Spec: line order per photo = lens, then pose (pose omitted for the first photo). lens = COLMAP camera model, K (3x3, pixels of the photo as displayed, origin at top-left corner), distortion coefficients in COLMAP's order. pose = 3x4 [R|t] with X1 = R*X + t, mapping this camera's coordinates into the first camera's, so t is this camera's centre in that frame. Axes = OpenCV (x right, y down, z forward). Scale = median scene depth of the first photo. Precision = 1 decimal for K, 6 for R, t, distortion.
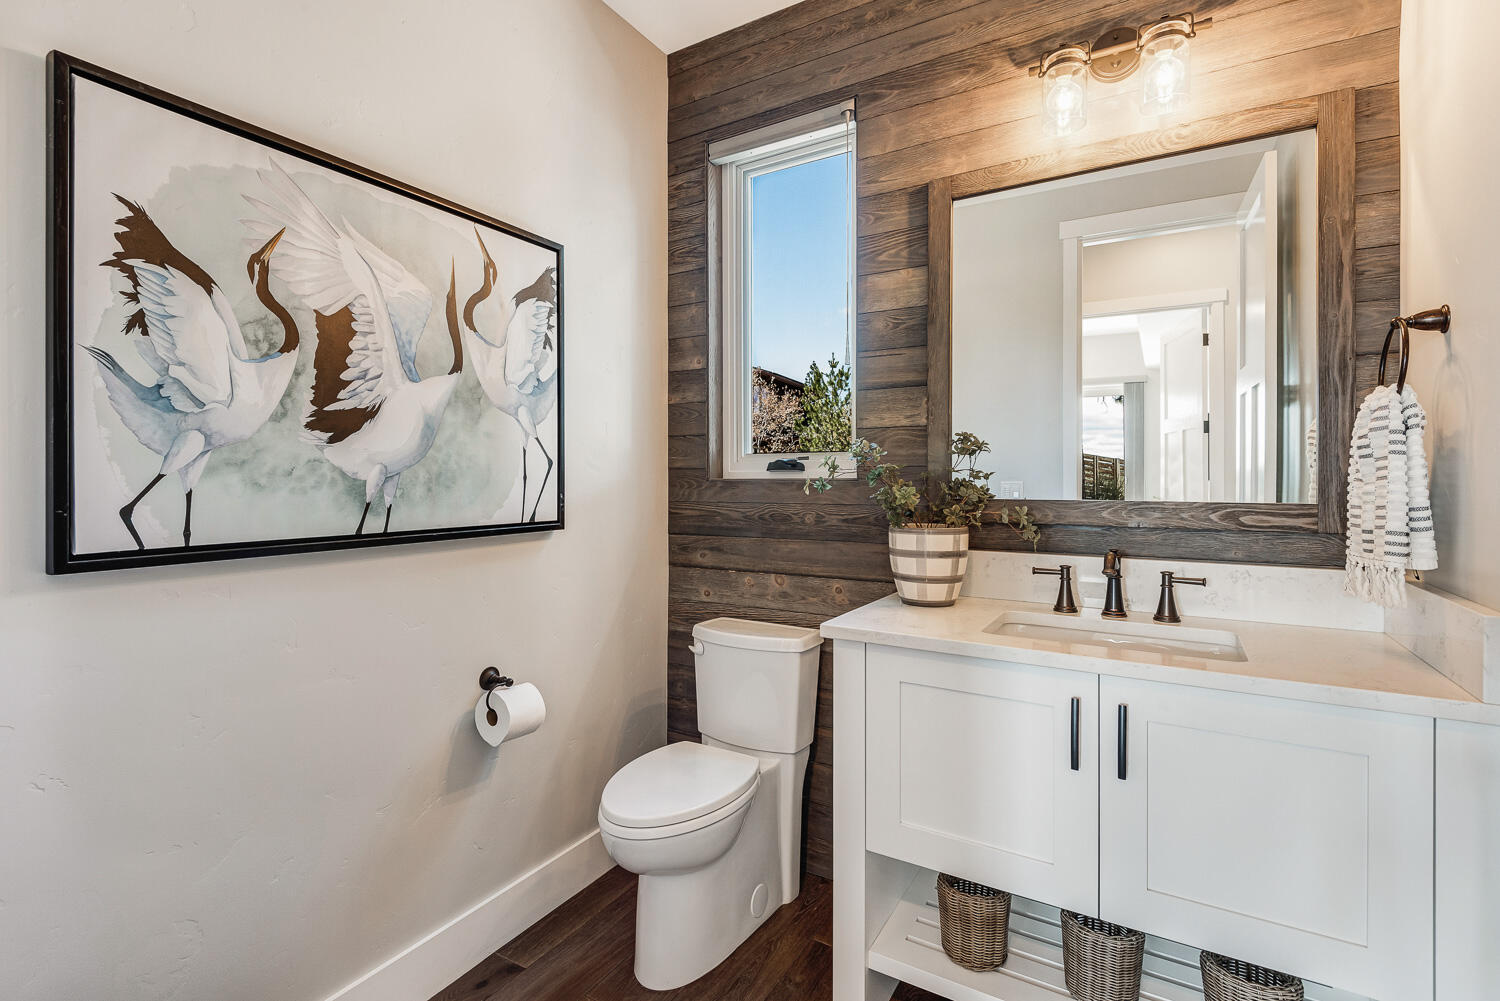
lens RADIAL K [[692.5, 0, 751.1], [0, 692.5, 494.6], [0, 0, 1]] dist [0.010217, -0.007391]
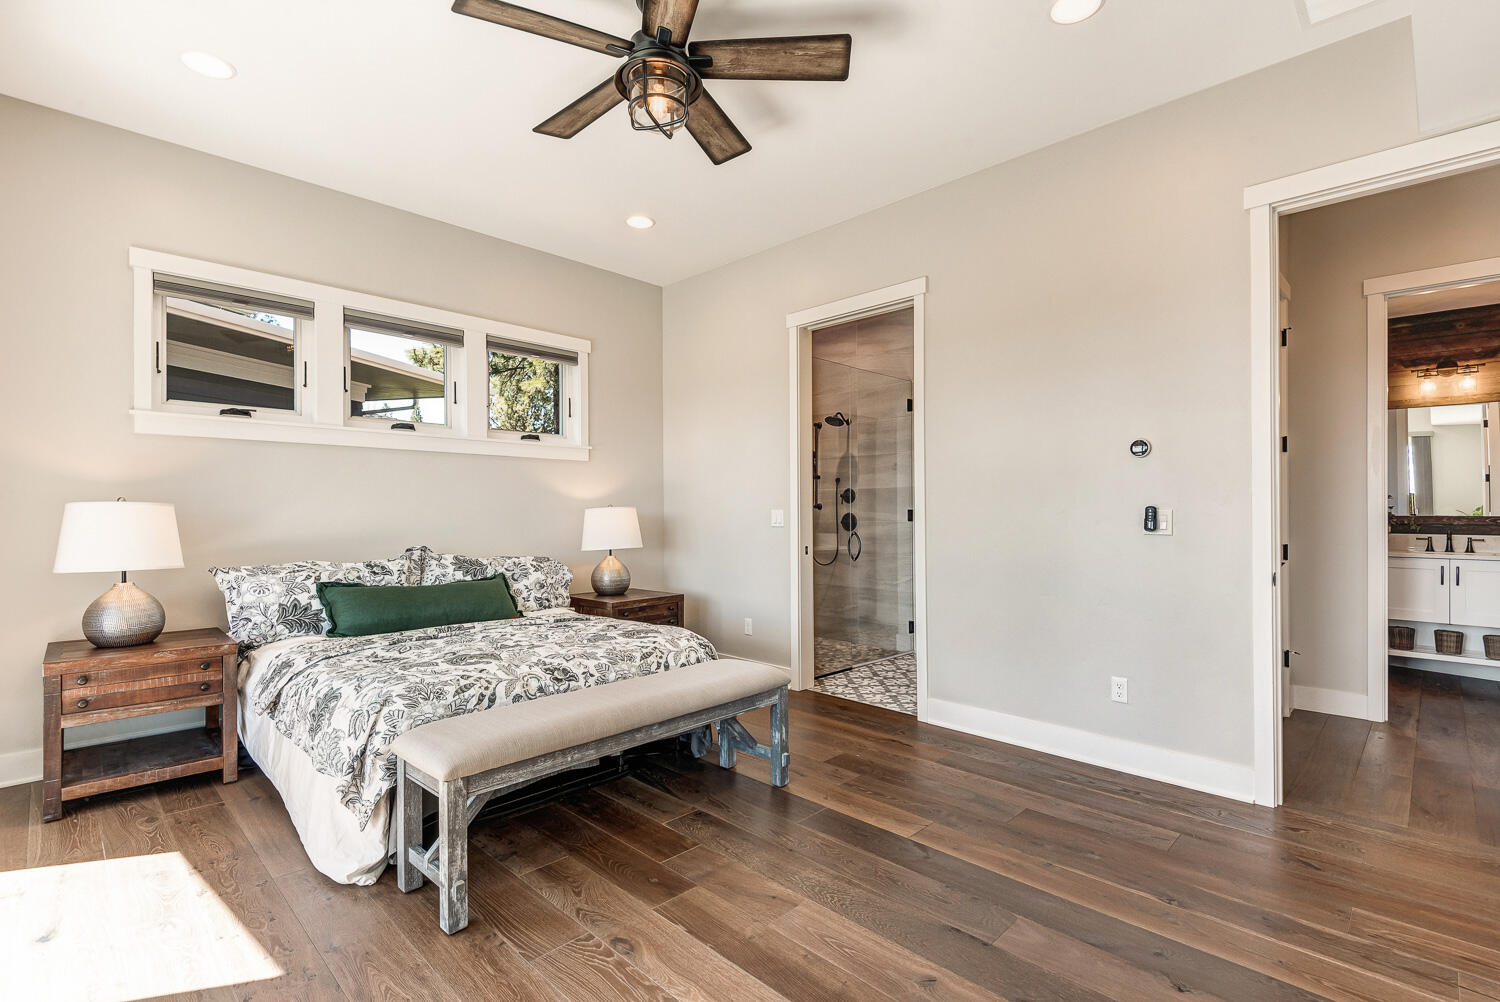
lens RADIAL K [[692.5, 0, 749.4], [0, 692.5, 499.2], [0, 0, 1]] dist [0.010217, -0.007391]
pose [[0.969987, -0.009800, -0.242960, -1.863006], [0.005191, 0.999794, -0.019602, -0.024420], [0.243102, 0.017752, 0.969838, -2.949547]]
